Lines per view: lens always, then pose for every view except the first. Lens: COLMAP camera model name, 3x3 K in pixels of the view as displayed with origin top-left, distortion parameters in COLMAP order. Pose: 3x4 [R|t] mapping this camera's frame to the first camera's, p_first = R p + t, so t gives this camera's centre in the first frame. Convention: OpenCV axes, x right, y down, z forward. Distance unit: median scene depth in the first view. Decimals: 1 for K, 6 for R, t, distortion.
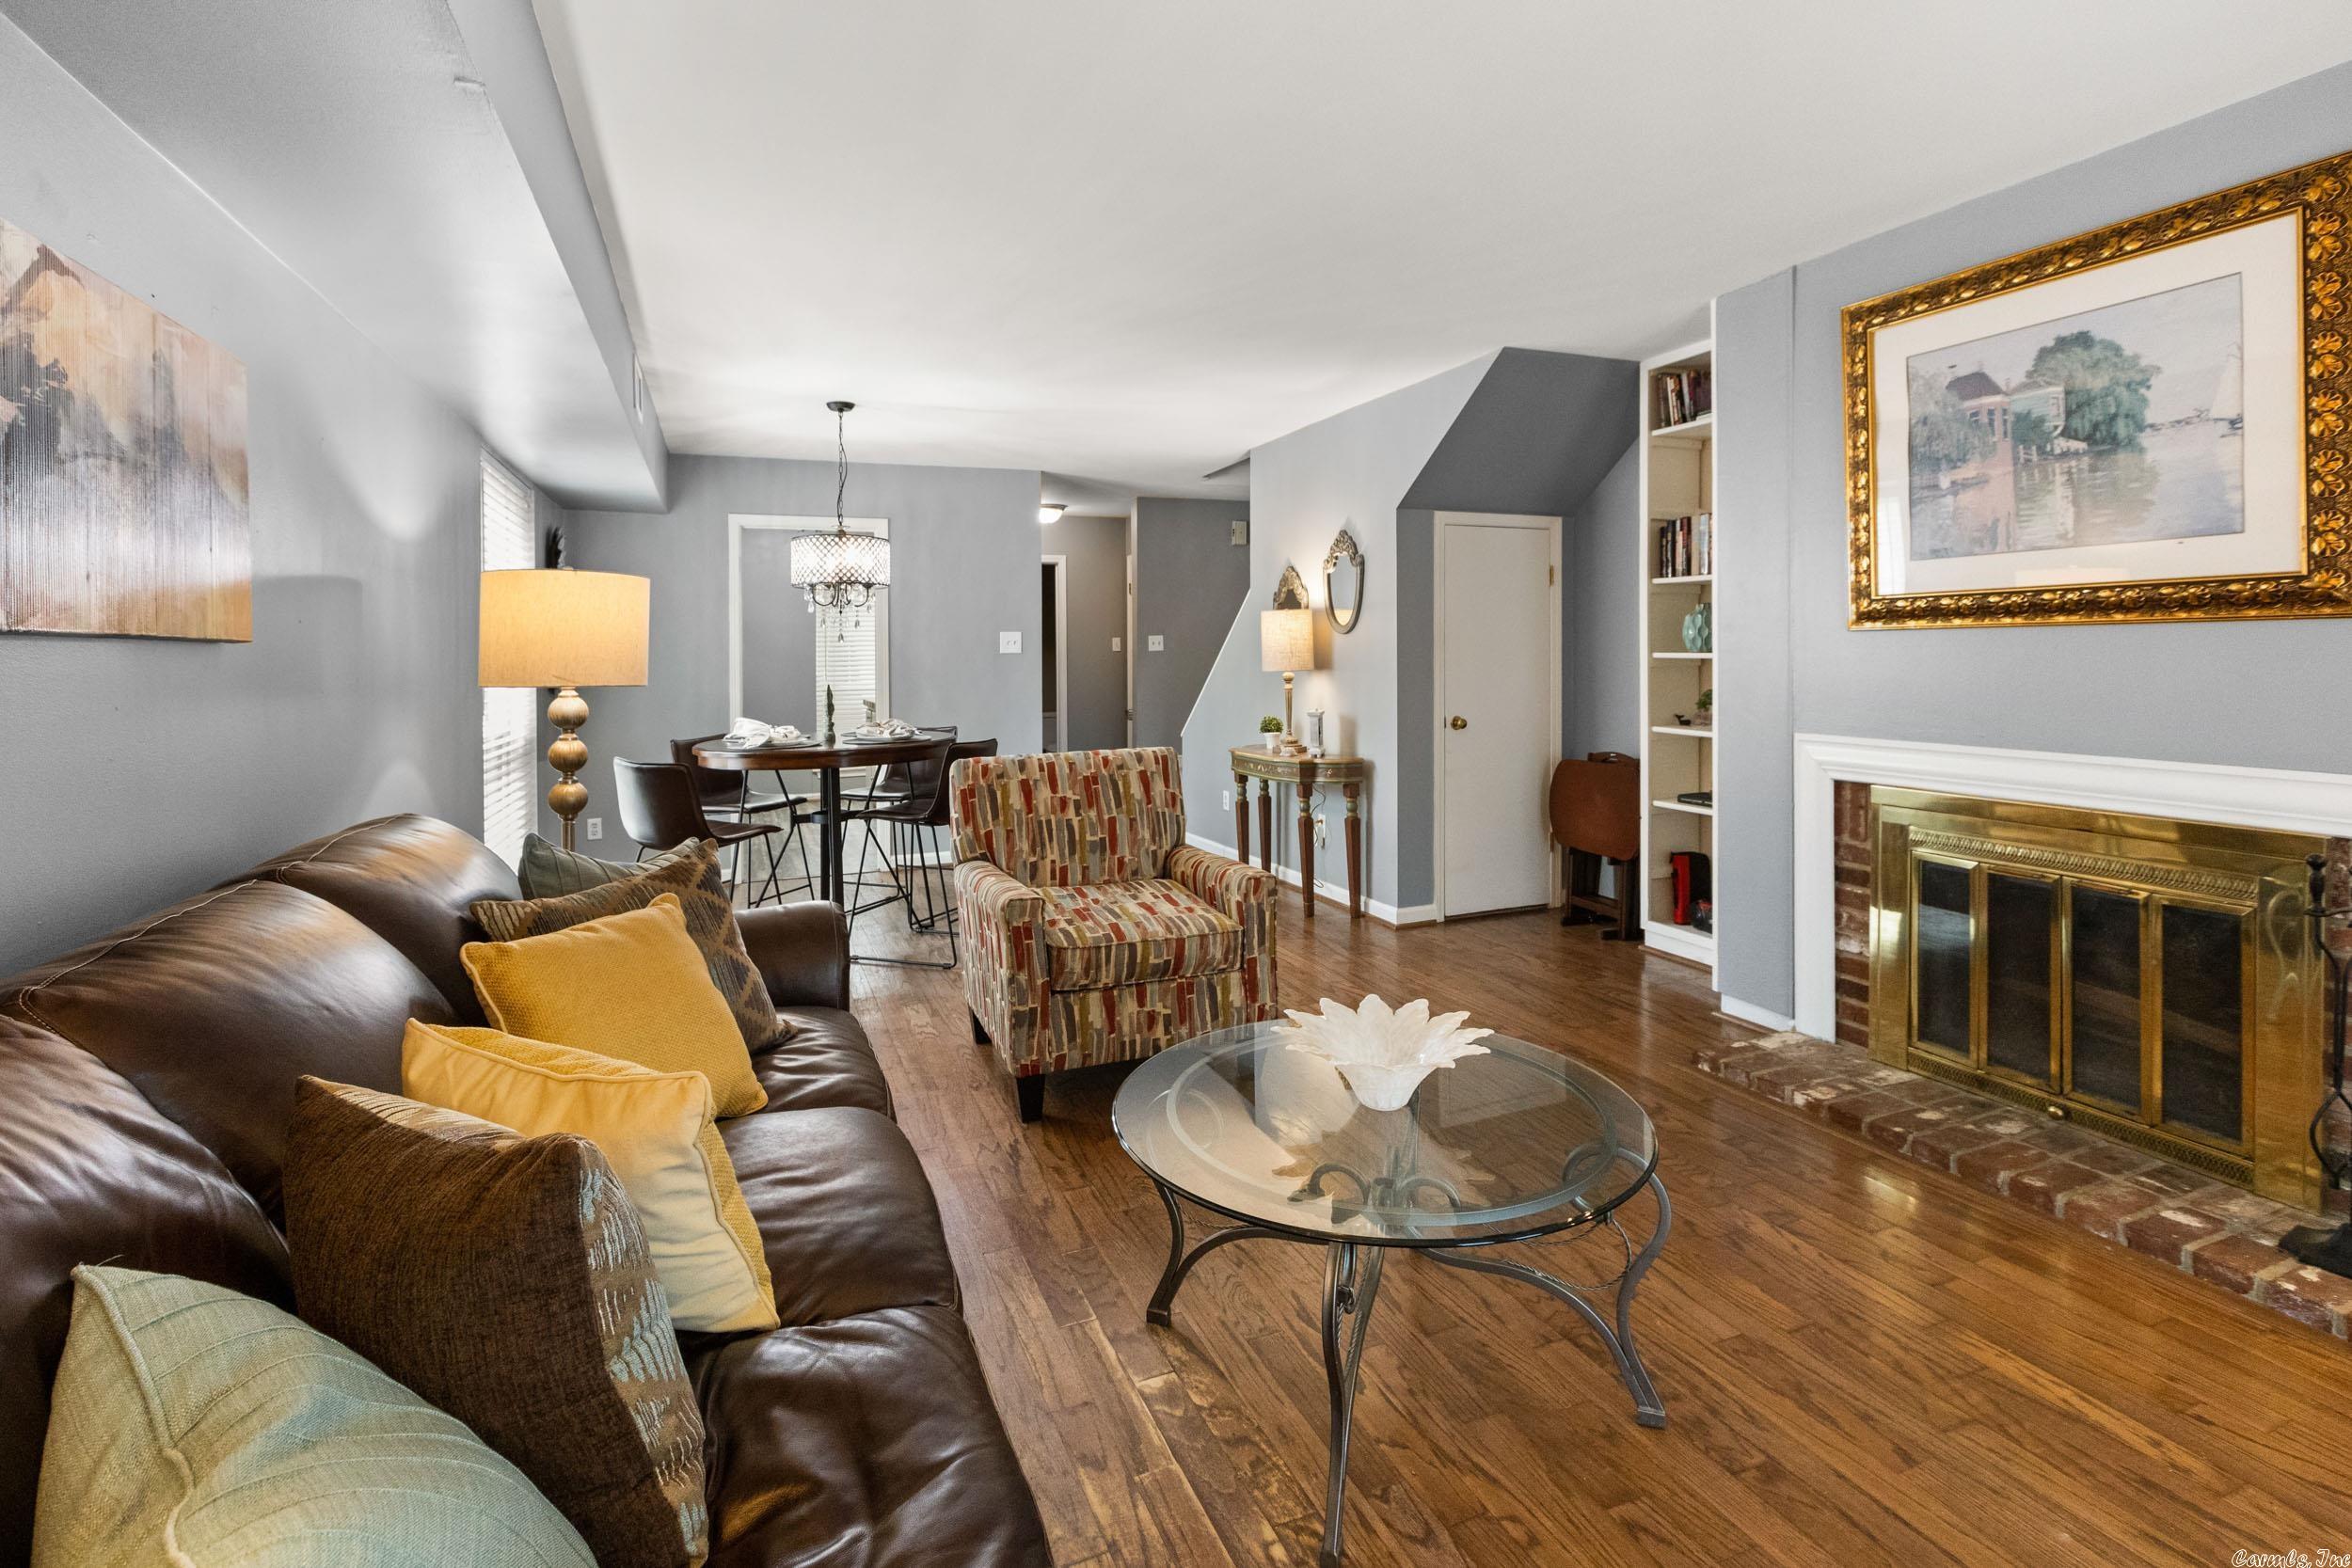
lens RADIAL K [[1090.3, 0, 1174.1], [0, 1090.3, 655.6], [0, 0, 1]] dist [-0.000189, -0.000060]
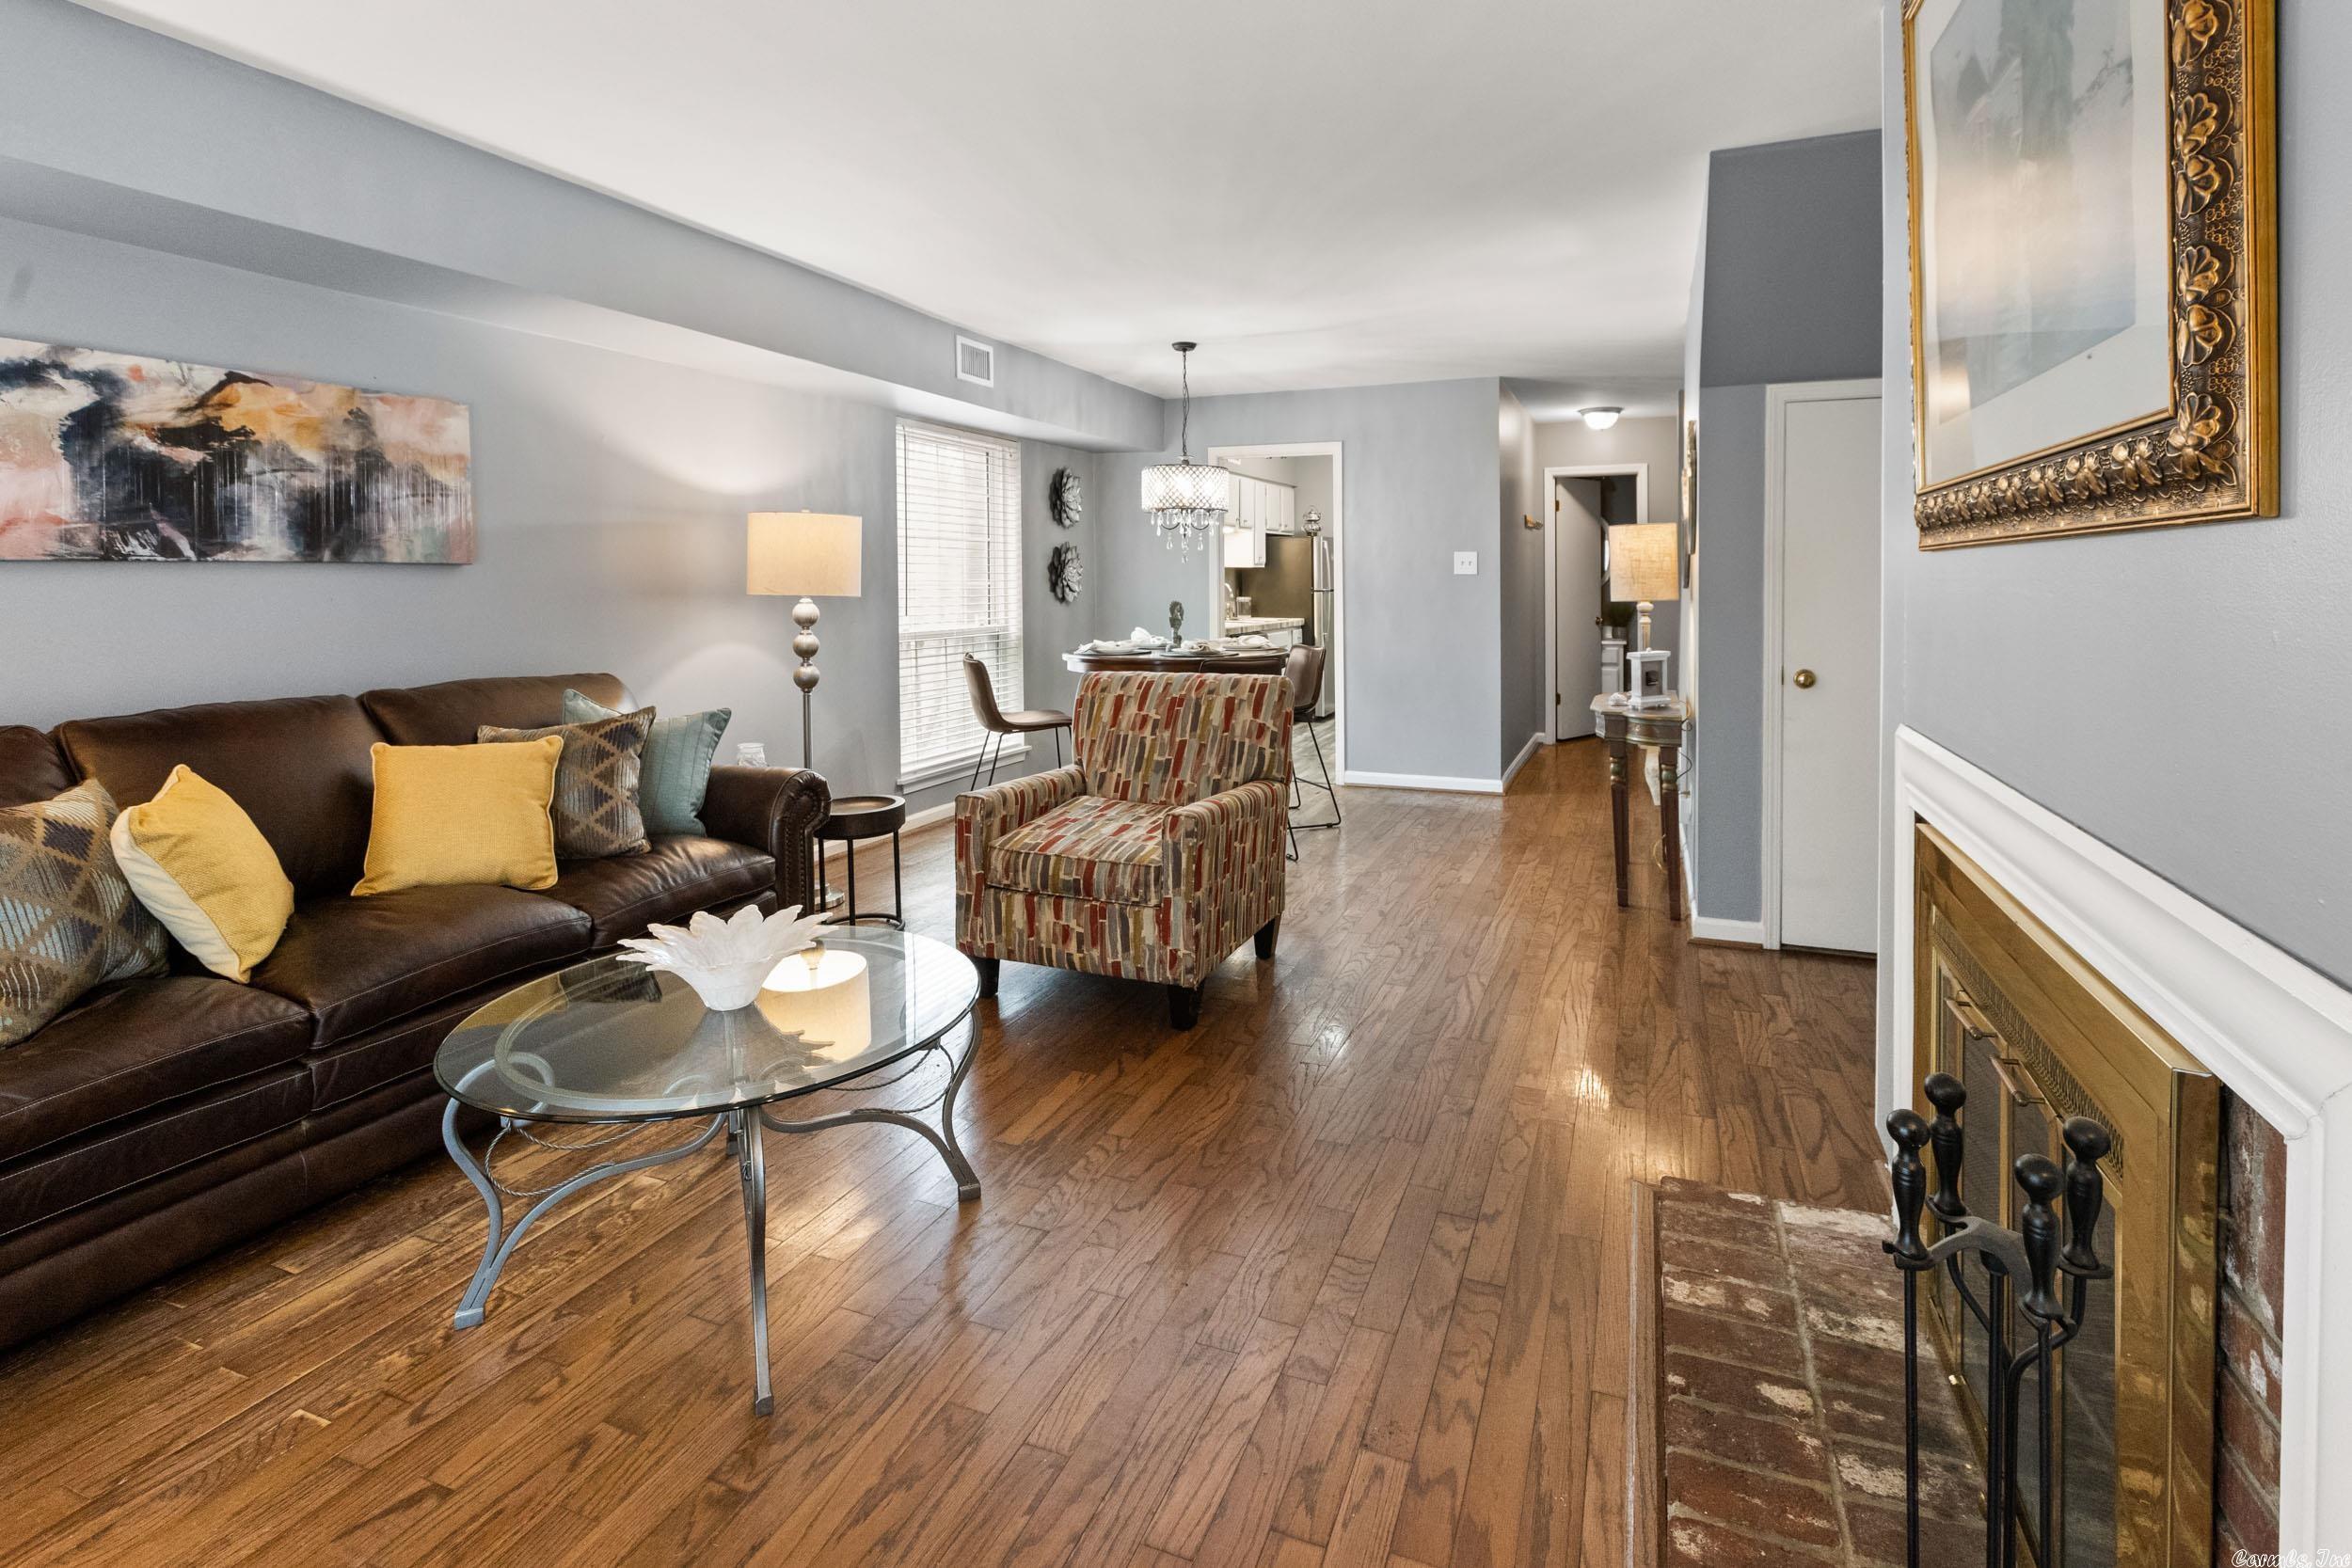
lens RADIAL K [[1116.4, 0, 1214.4], [0, 1116.4, 587.7], [0, 0, 1]] dist [-0.000180, 0.000491]
pose [[0.726107, 0.018557, -0.687331, 0.770415], [-0.010171, 0.999816, 0.016248, -0.009348], [0.687507, -0.004807, 0.726162, 0.325467]]
